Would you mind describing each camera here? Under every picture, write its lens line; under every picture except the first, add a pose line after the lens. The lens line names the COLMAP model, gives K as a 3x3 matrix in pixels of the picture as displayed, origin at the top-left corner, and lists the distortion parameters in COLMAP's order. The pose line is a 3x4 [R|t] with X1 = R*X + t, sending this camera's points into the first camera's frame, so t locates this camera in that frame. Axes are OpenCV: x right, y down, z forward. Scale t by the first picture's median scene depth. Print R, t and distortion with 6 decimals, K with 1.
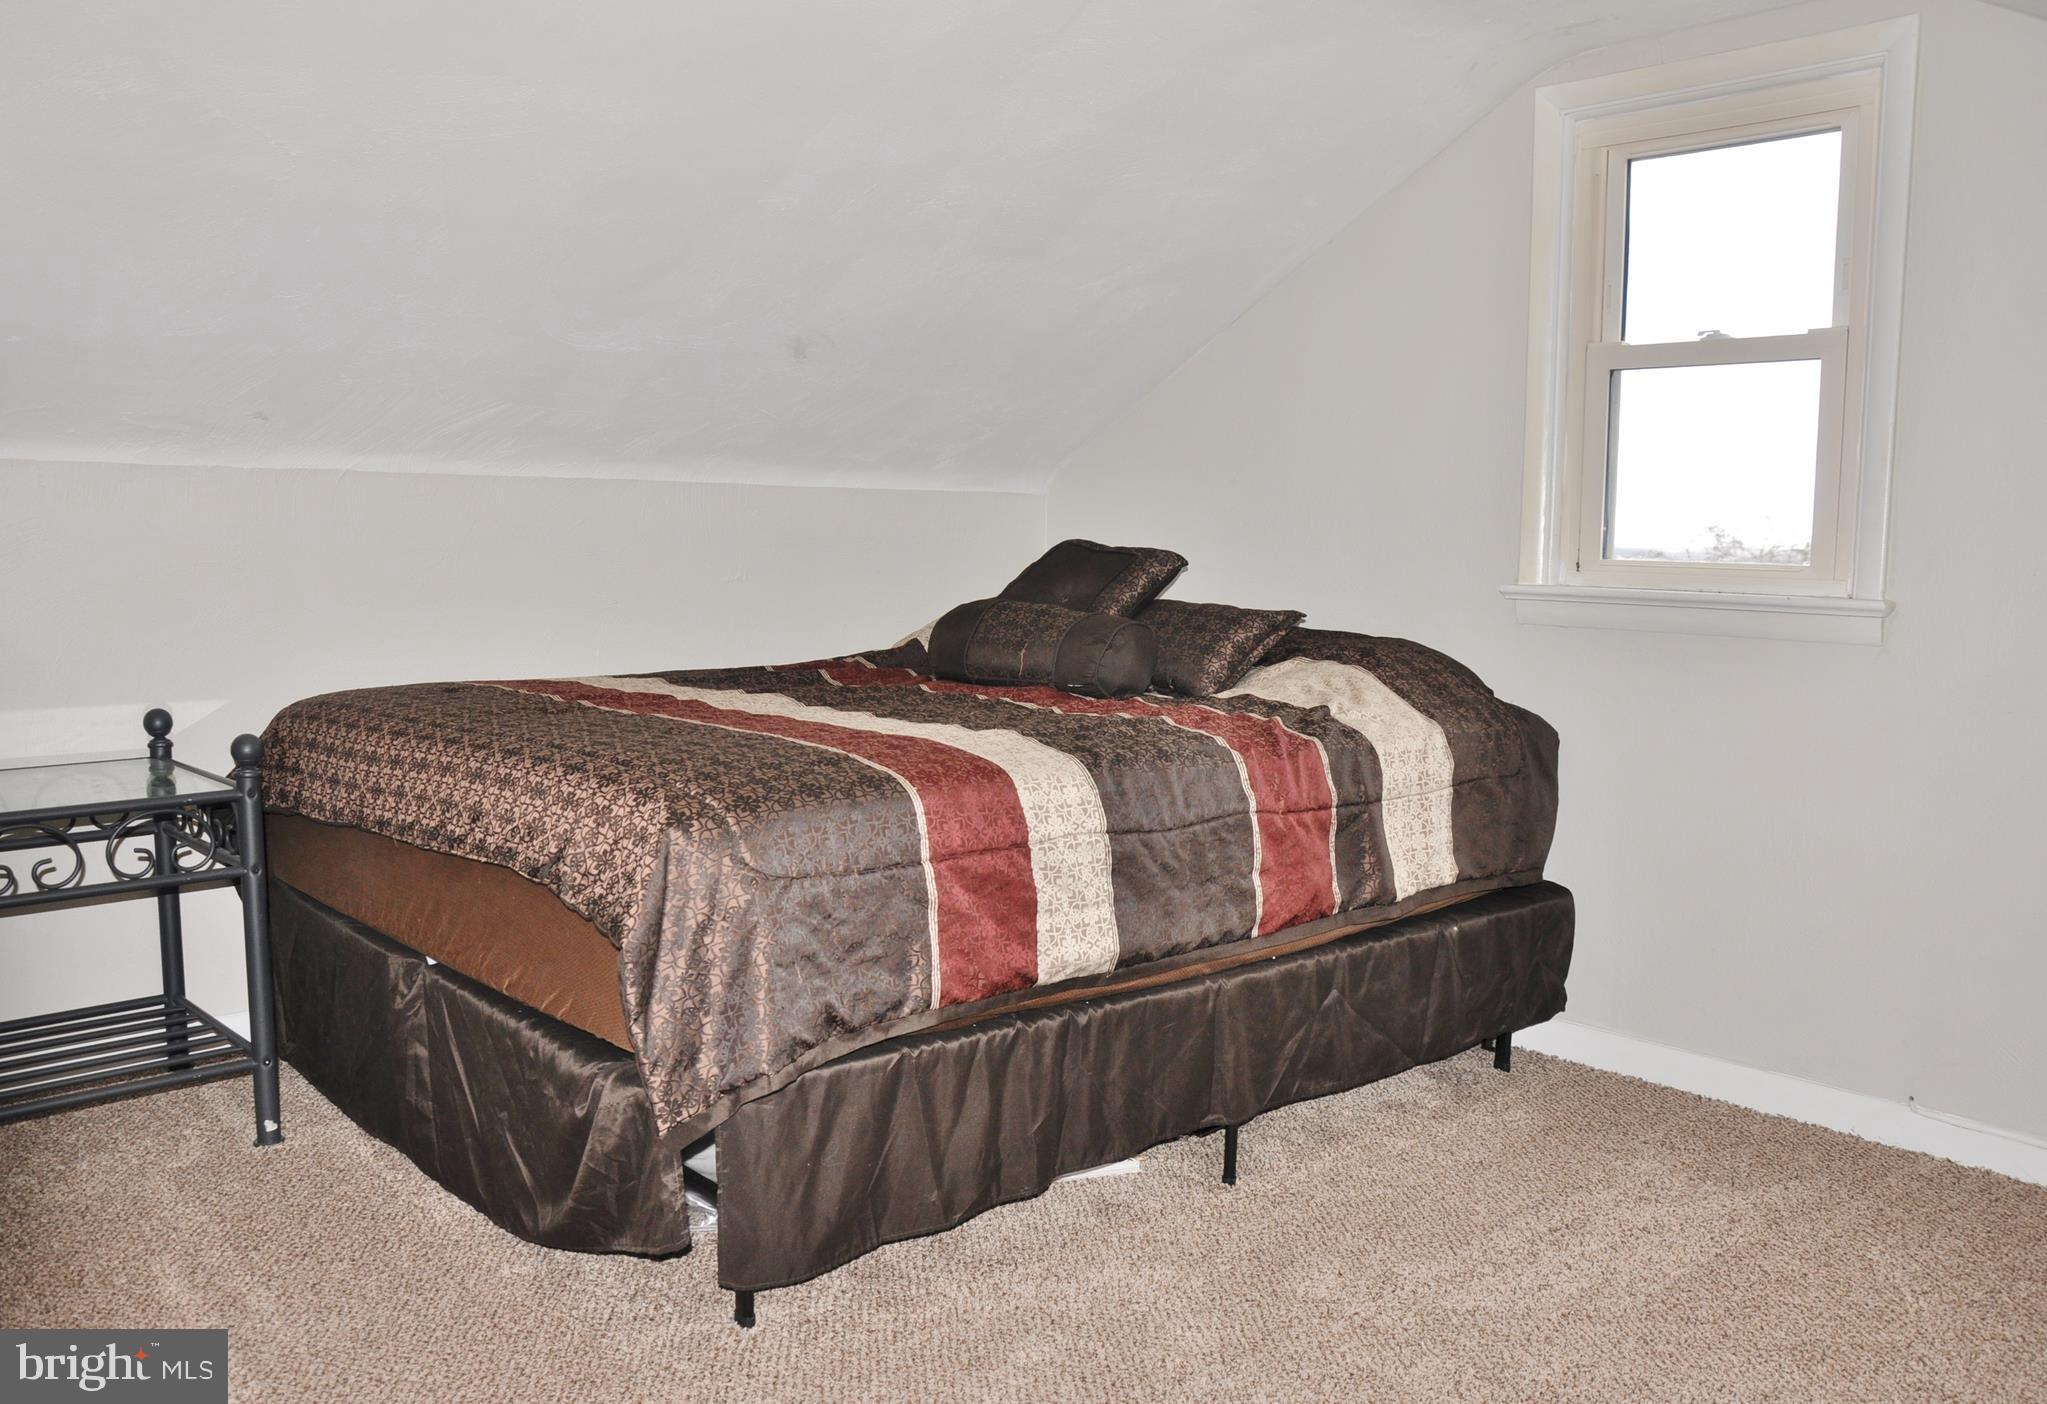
lens RADIAL K [[1653.0, 0, 1018.8], [0, 1653.0, 723.3], [0, 0, 1]] dist [-0.108242, -0.006663]
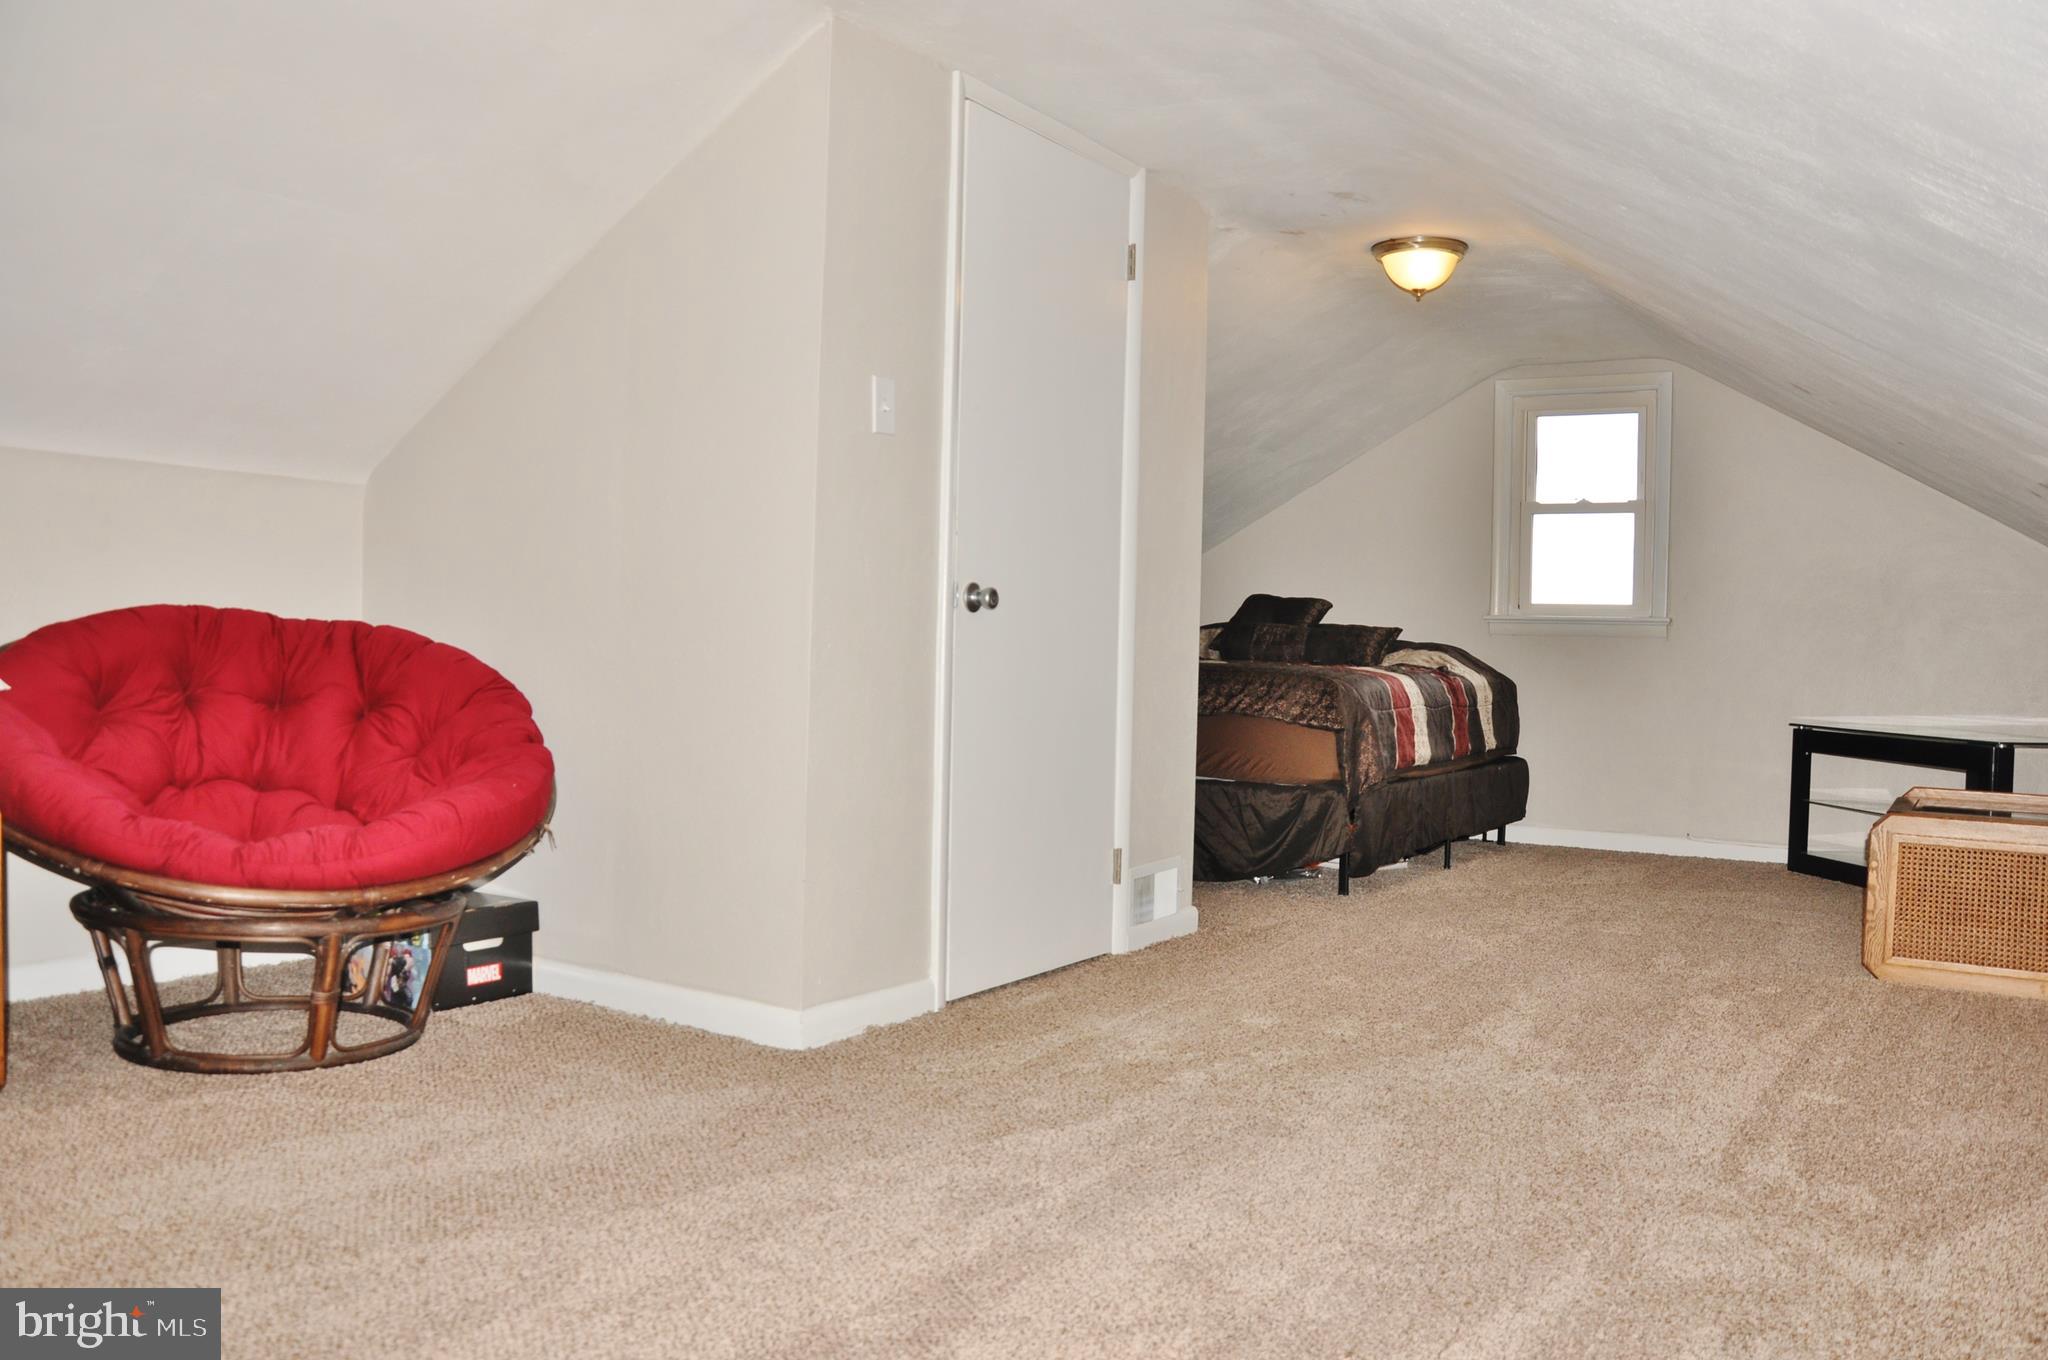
lens RADIAL K [[1578.8, 0, 1035.9], [0, 1578.8, 695.1], [0, 0, 1]] dist [-0.156152, 0.112301]
pose [[0.959978, -0.009321, 0.279921, -0.914659], [0.029738, 0.997189, -0.068779, 0.154417], [-0.278493, 0.074351, 0.957556, -0.832032]]
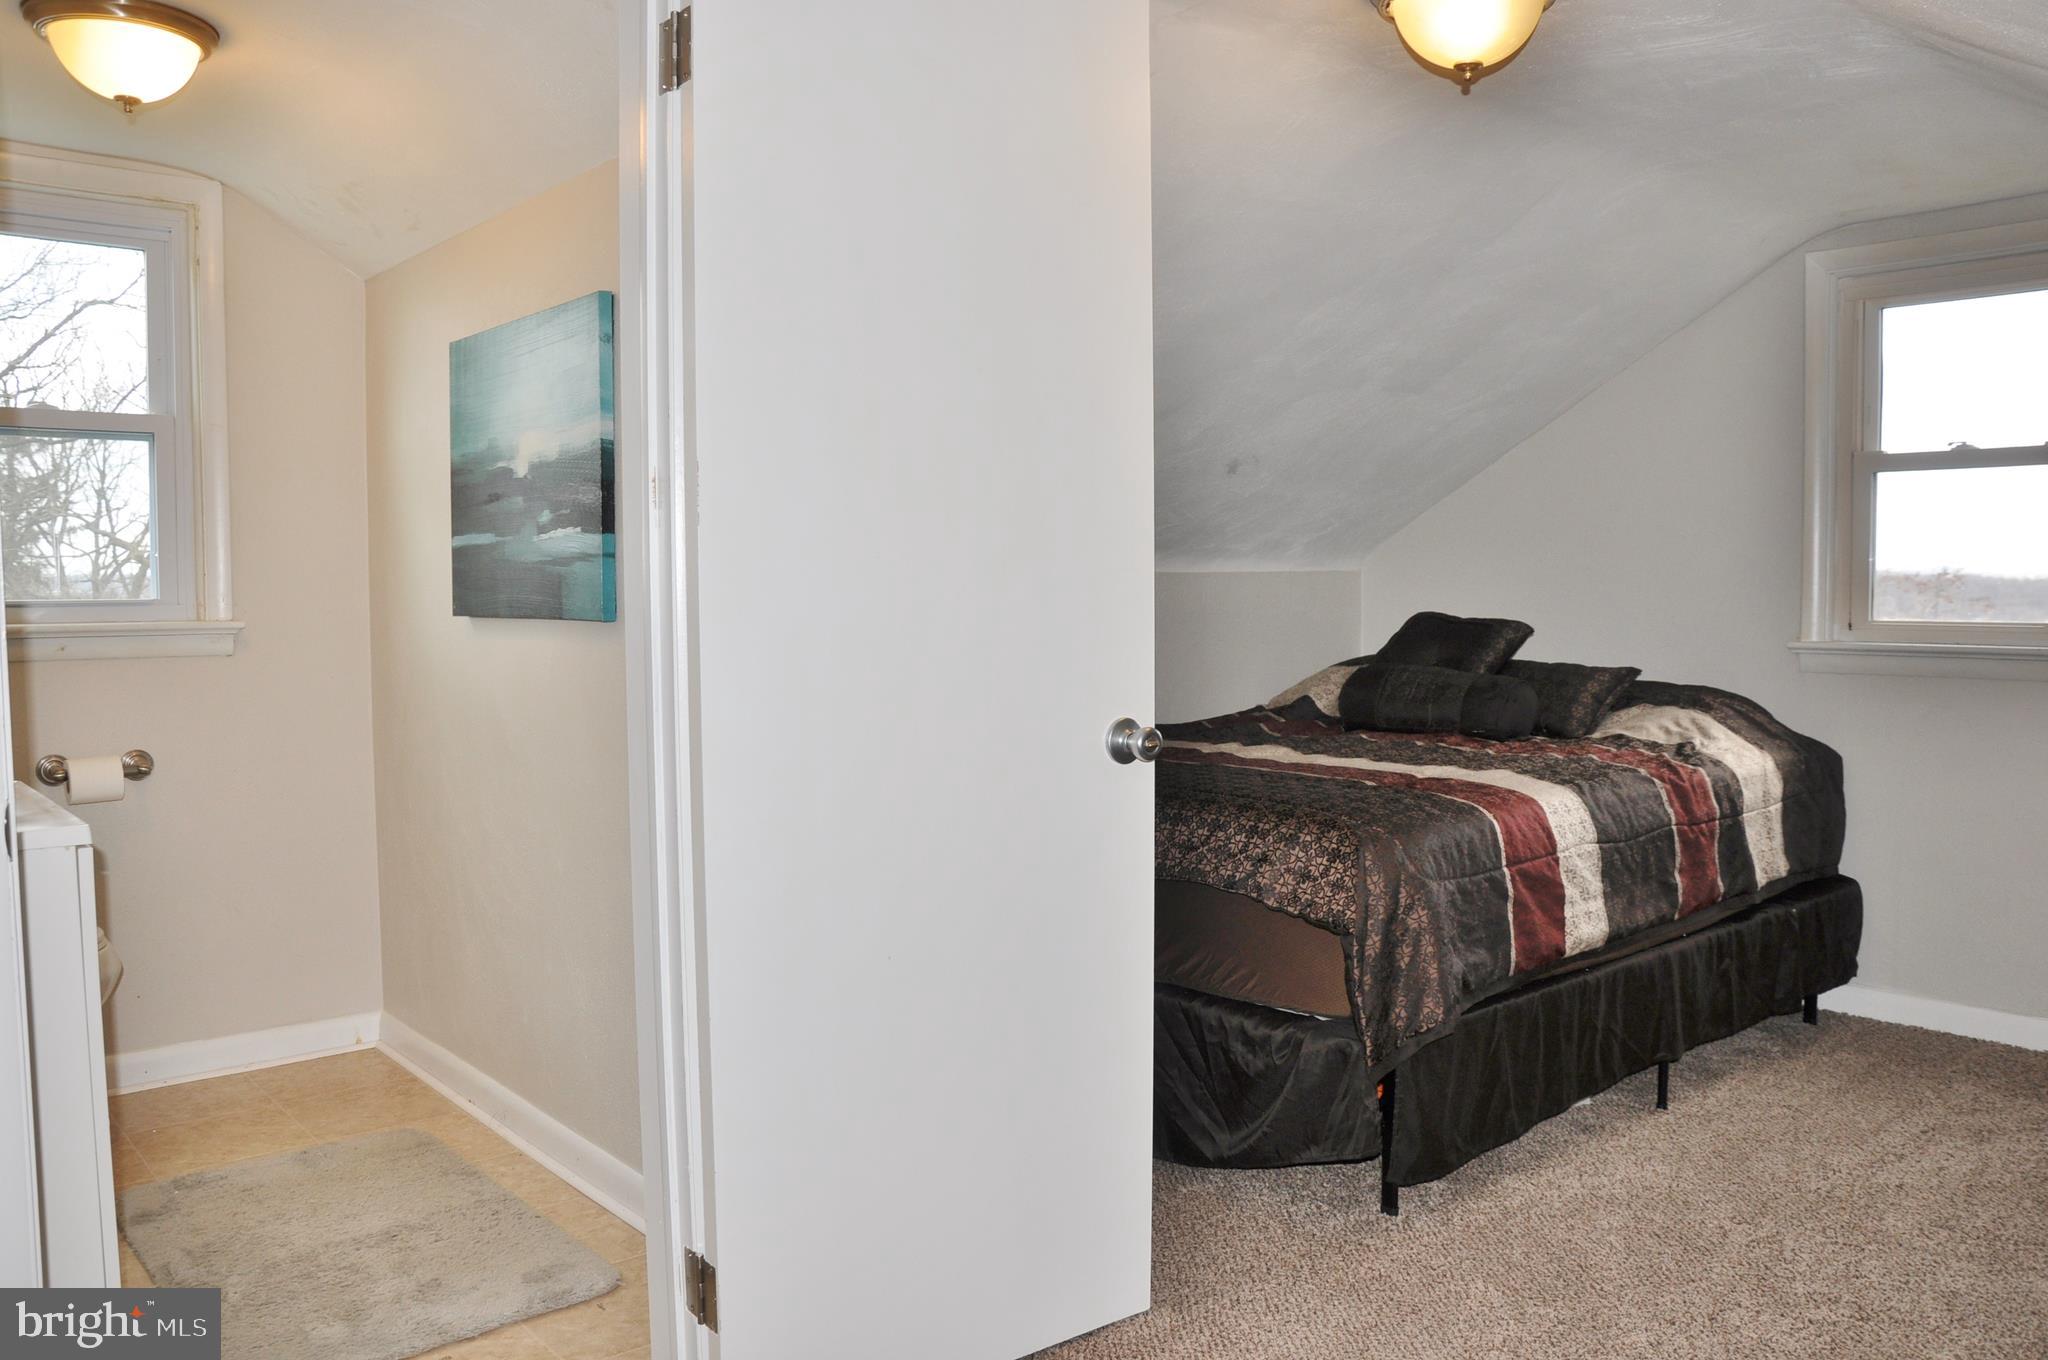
lens RADIAL K [[1578.8, 0, 1035.9], [0, 1578.8, 695.1], [0, 0, 1]] dist [-0.156152, 0.112301]
pose [[0.999584, -0.026352, -0.011761, -0.313388], [0.025884, 0.998931, -0.038302, -0.014660], [0.012758, 0.037981, 0.999197, -0.219711]]
